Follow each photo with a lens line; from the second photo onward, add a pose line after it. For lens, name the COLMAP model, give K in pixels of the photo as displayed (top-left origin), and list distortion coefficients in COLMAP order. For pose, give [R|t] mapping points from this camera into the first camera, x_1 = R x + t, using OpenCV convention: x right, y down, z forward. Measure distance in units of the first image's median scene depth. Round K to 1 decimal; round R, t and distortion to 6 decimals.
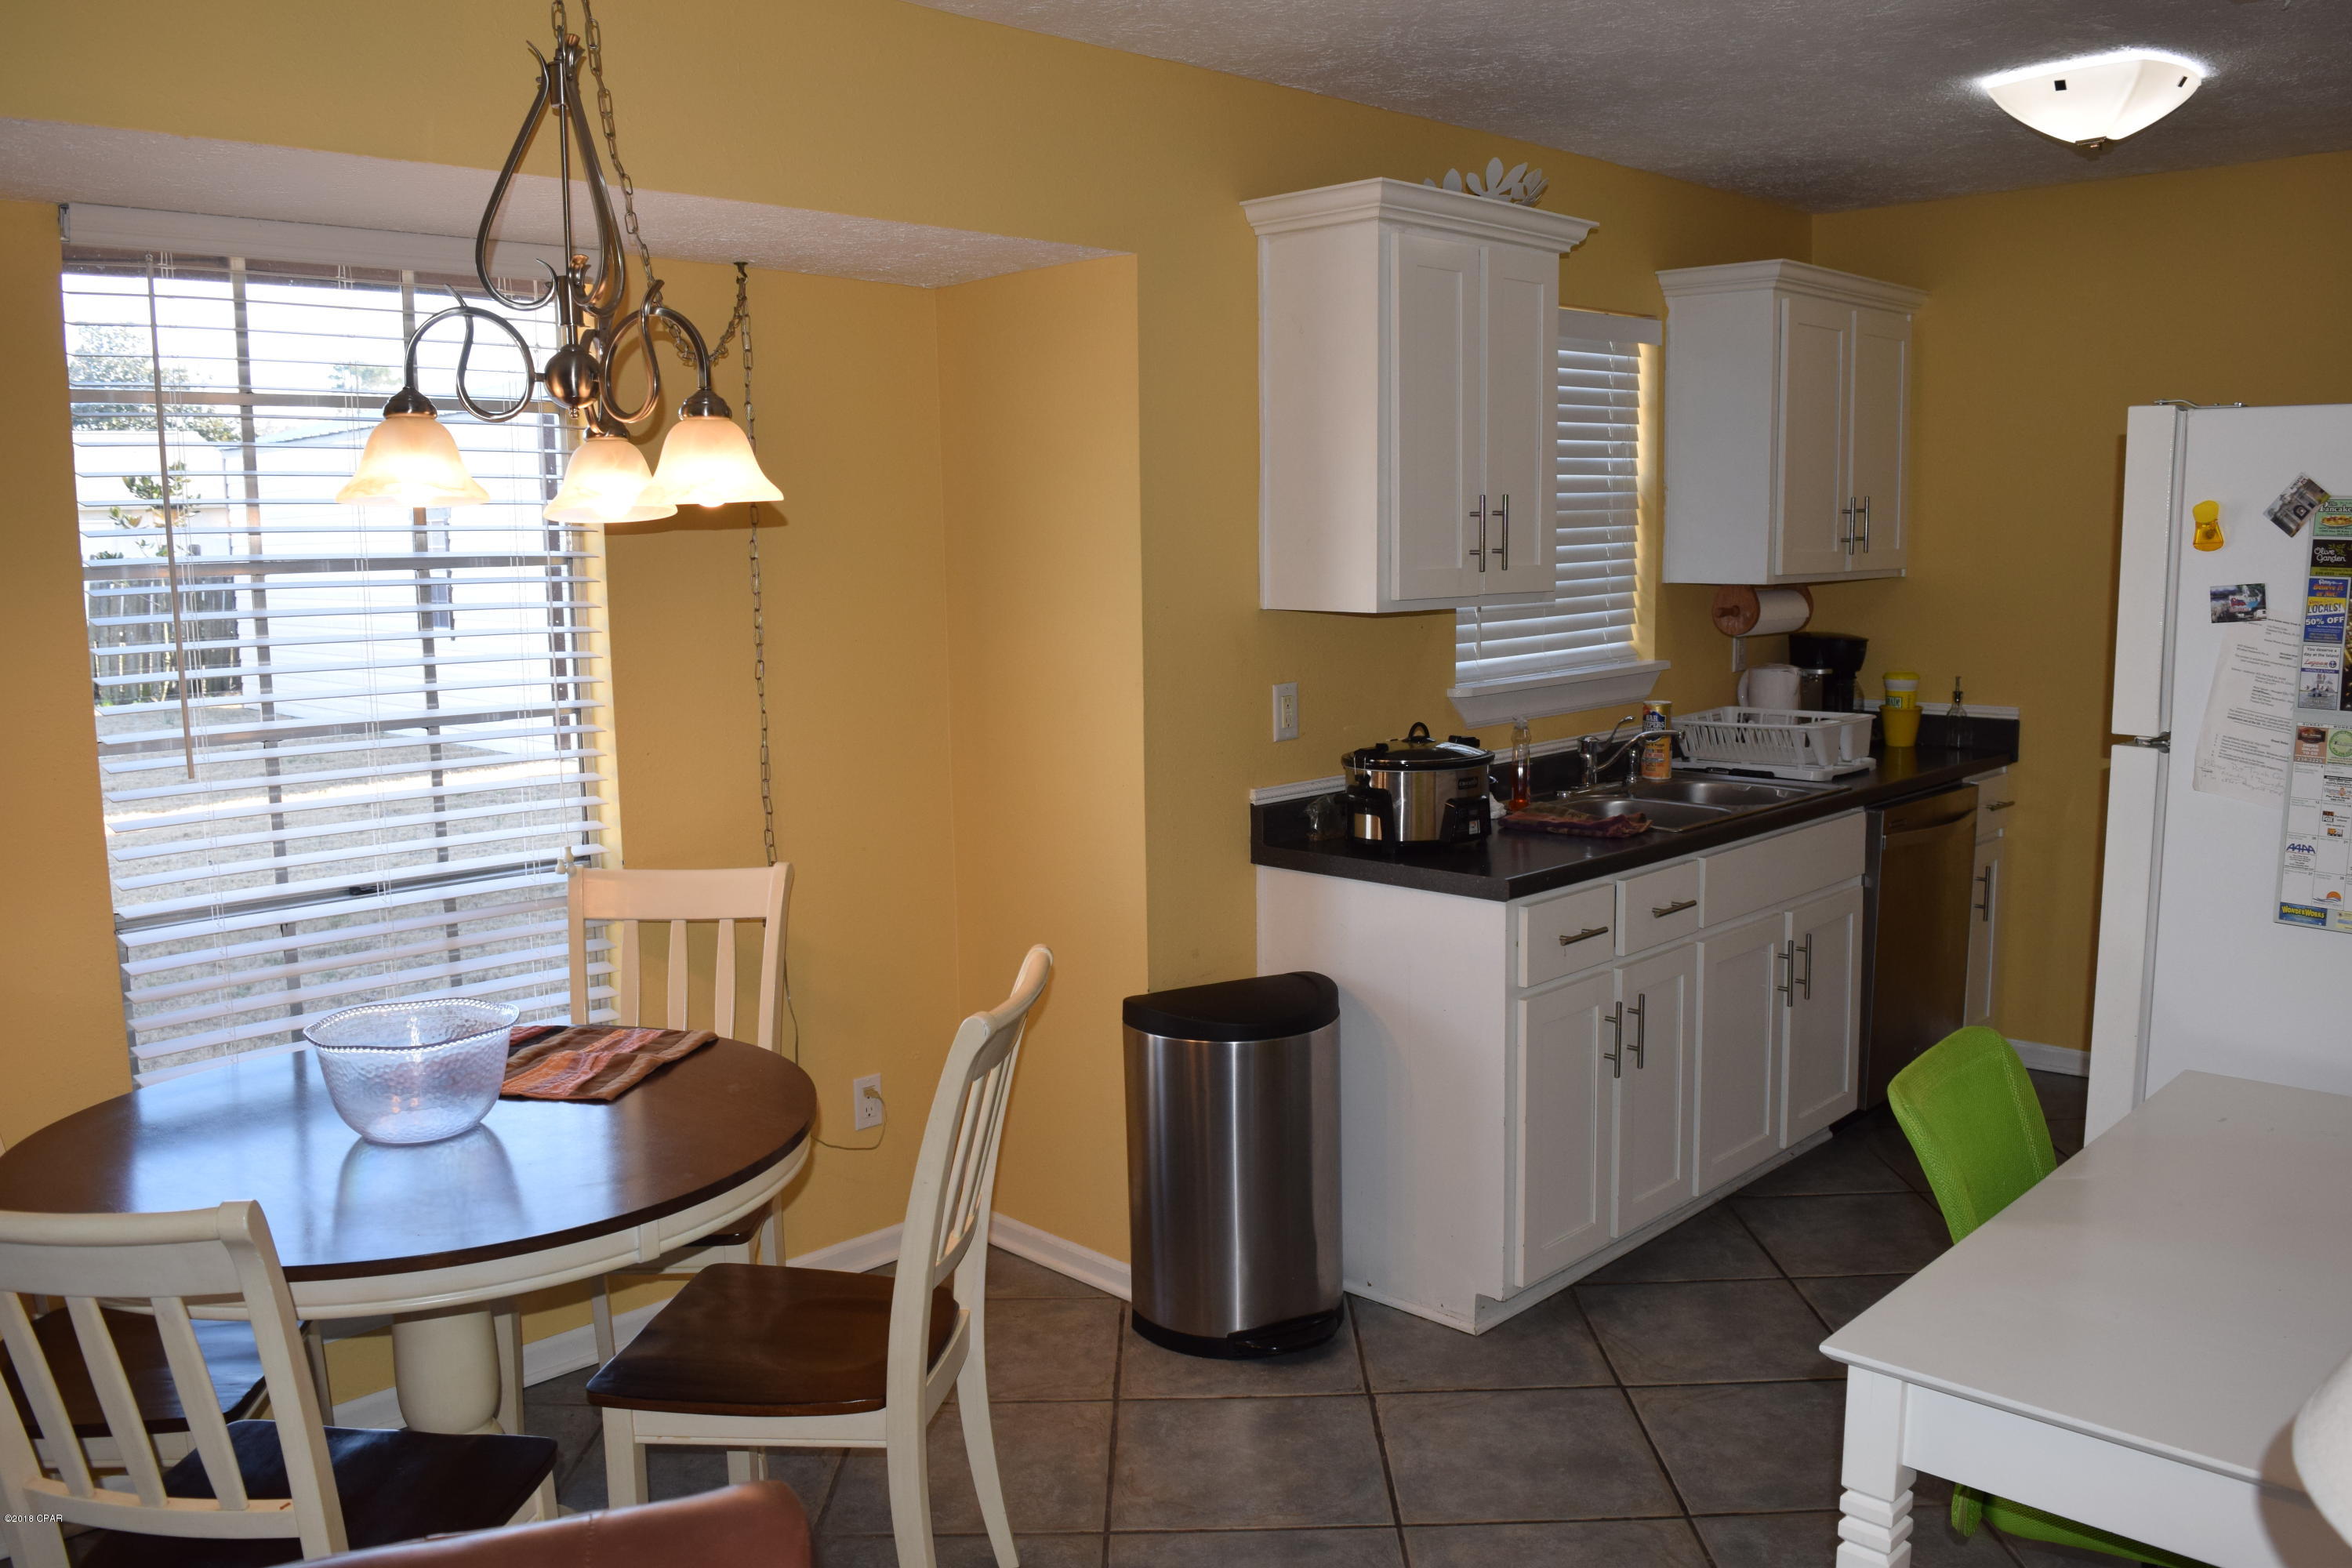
lens RADIAL K [[1852.1, 0, 1189.3], [0, 1852.1, 773.3], [0, 0, 1]] dist [-0.098057, 0.025155]
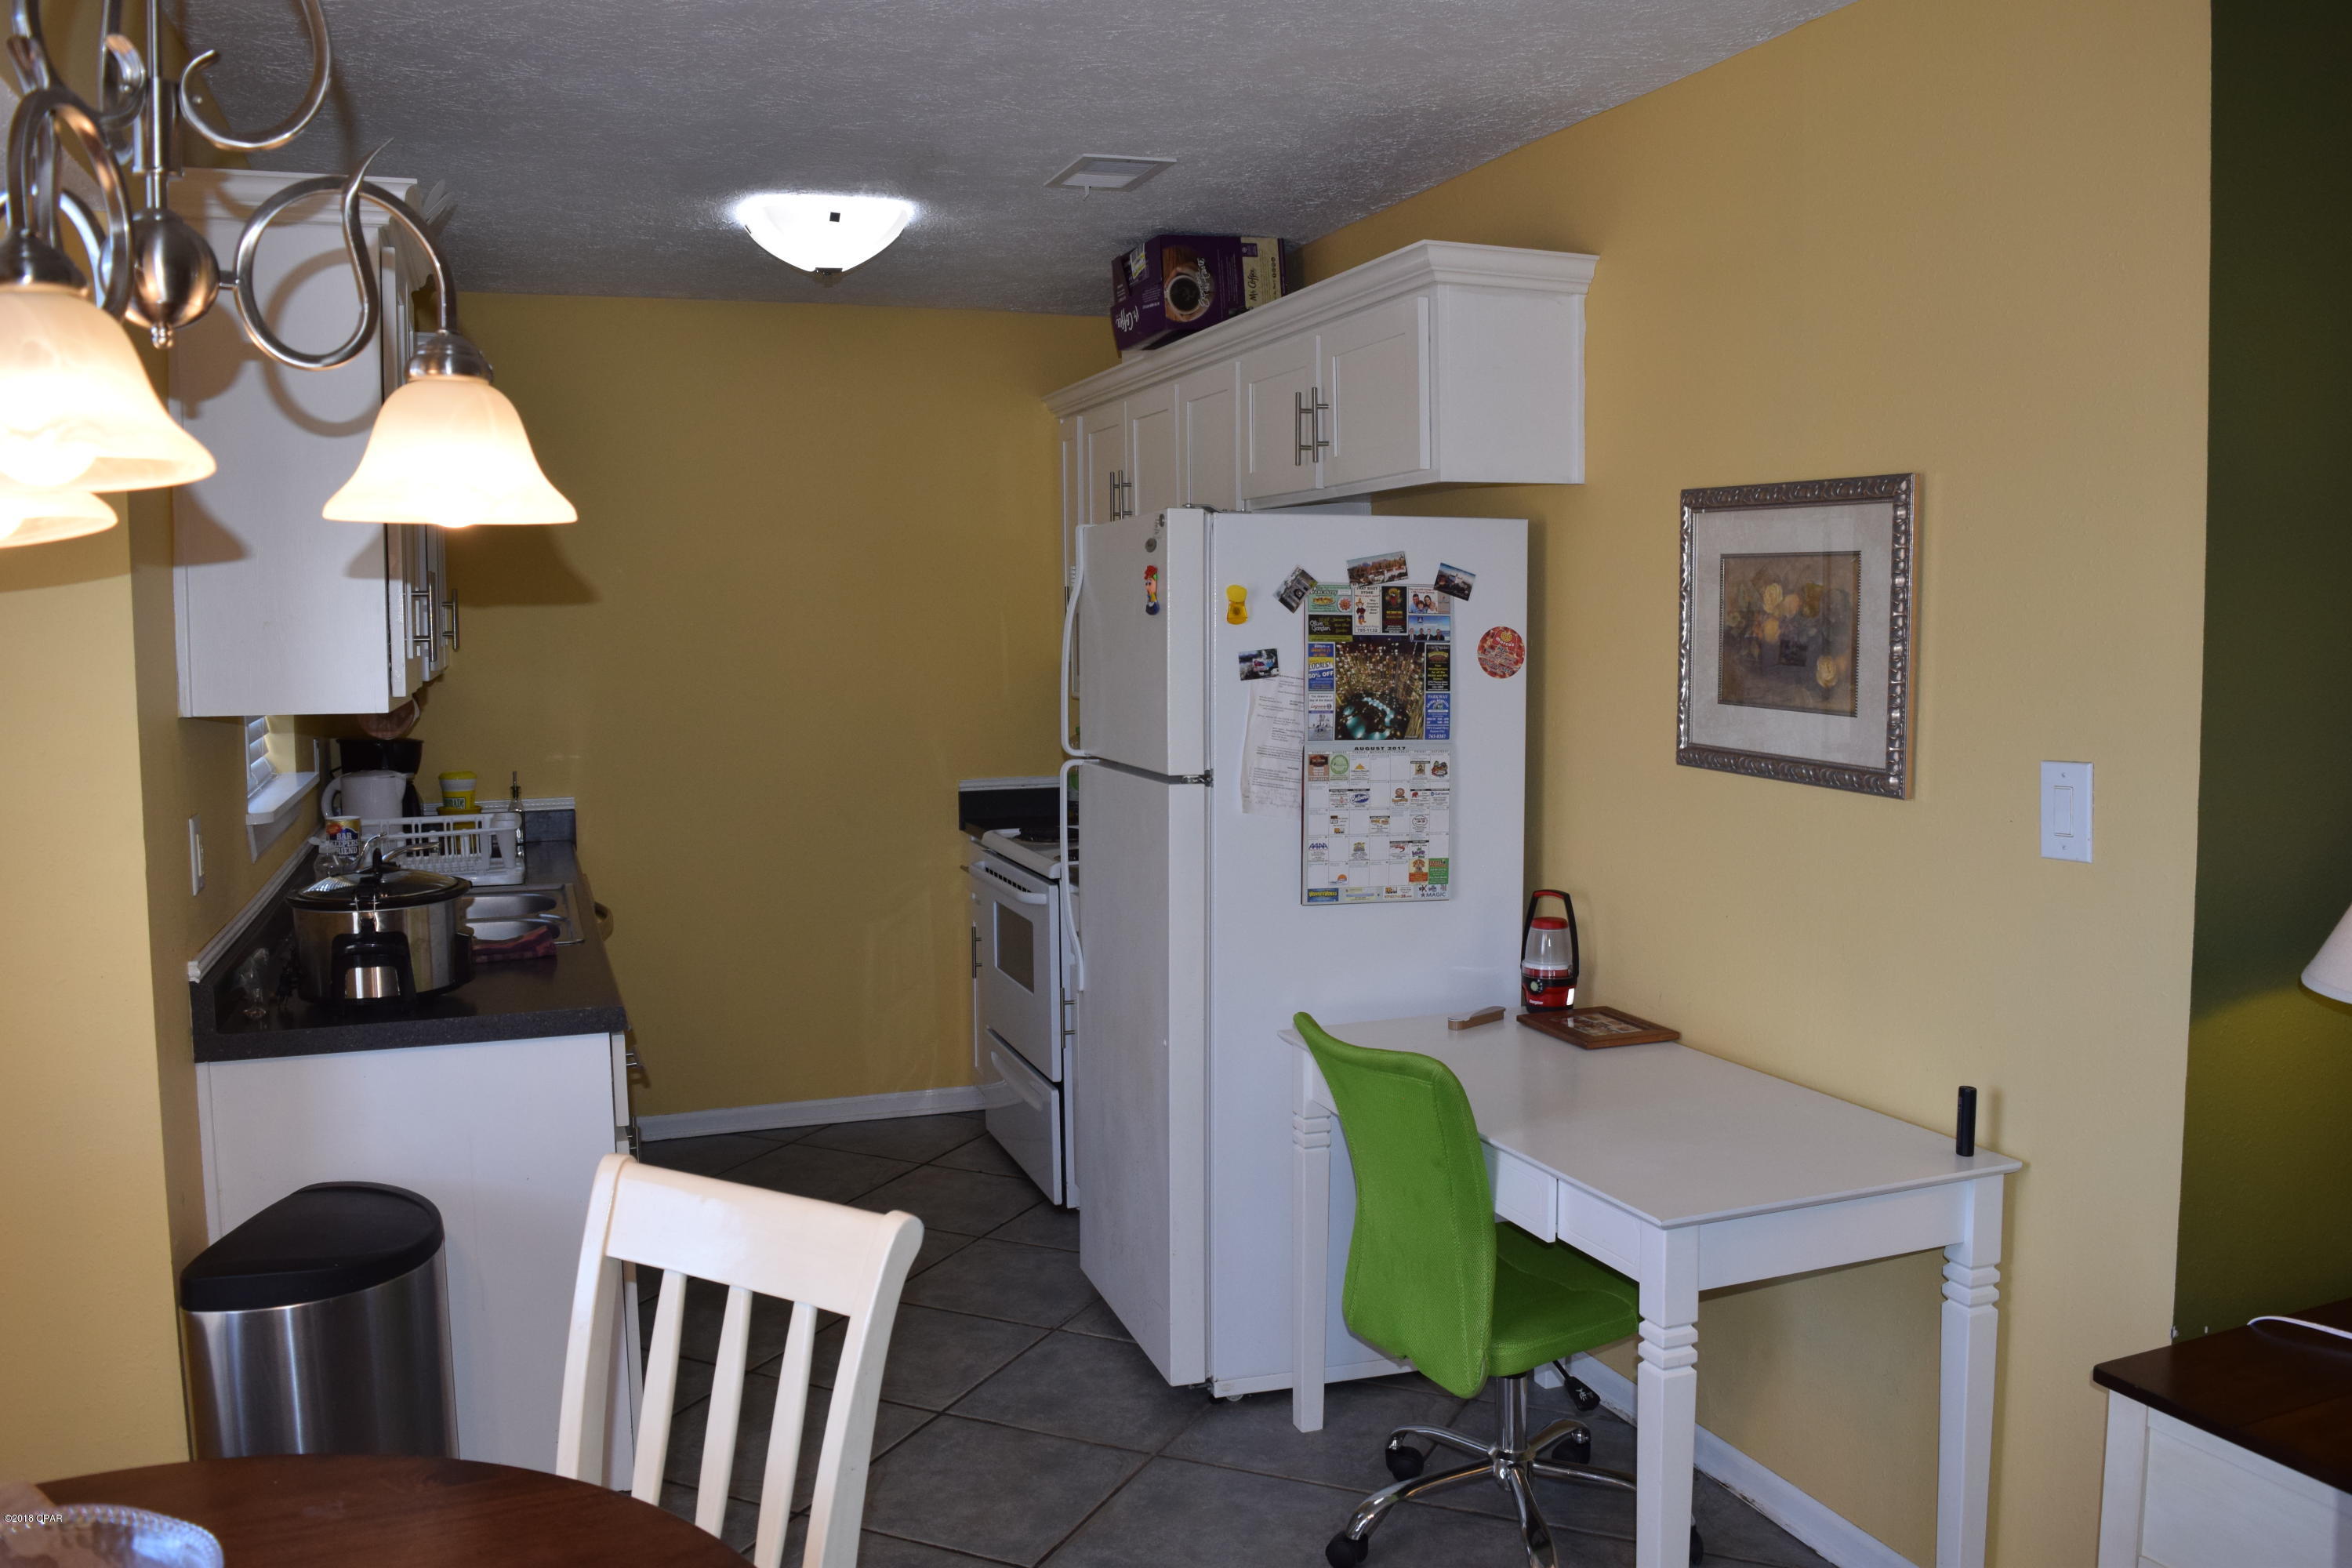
lens RADIAL K [[1852.1, 0, 1189.3], [0, 1852.1, 773.3], [0, 0, 1]] dist [-0.098057, 0.025155]
pose [[0.417730, -0.060303, 0.906568, -0.485085], [0.119979, 0.992718, 0.010749, -0.027878], [-0.900615, 0.104279, 0.421923, 0.367385]]
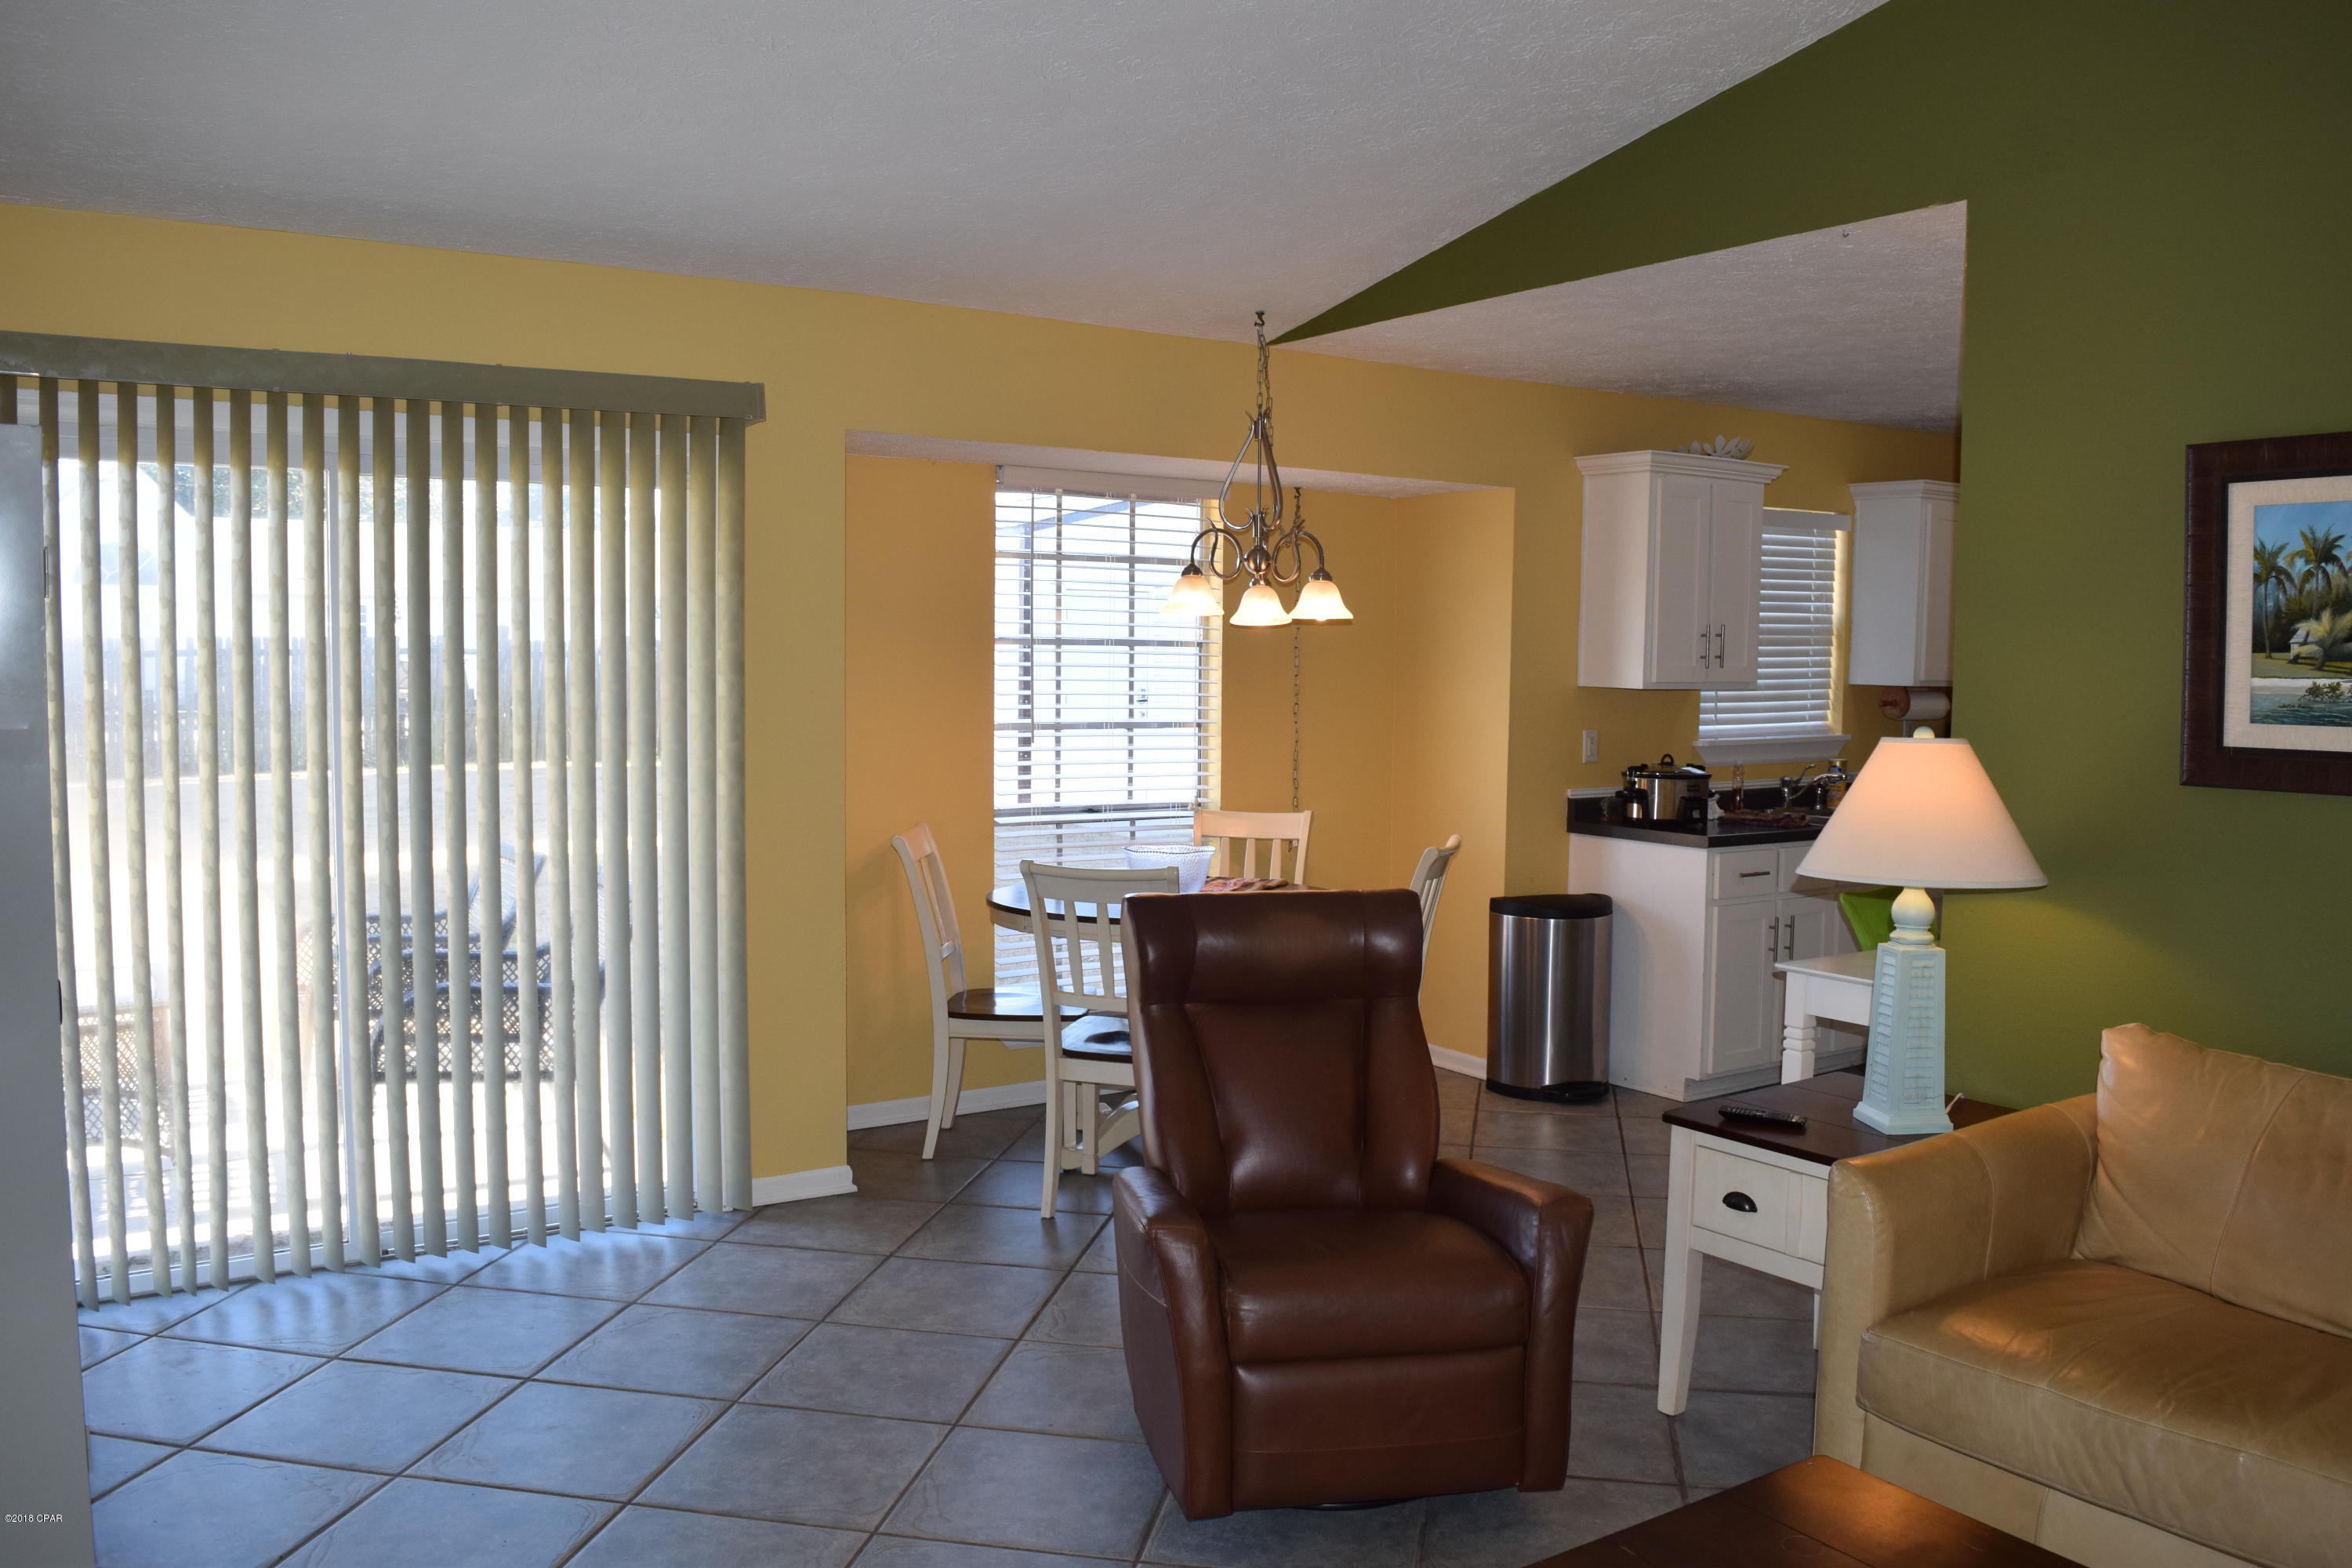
lens RADIAL K [[1852.1, 0, 1189.3], [0, 1852.1, 773.3], [0, 0, 1]] dist [-0.098057, 0.025155]
pose [[0.981342, 0.040296, -0.188003, 0.009766], [-0.051892, 0.997015, -0.057170, 0.122478], [0.185138, 0.065859, 0.980503, -0.841454]]
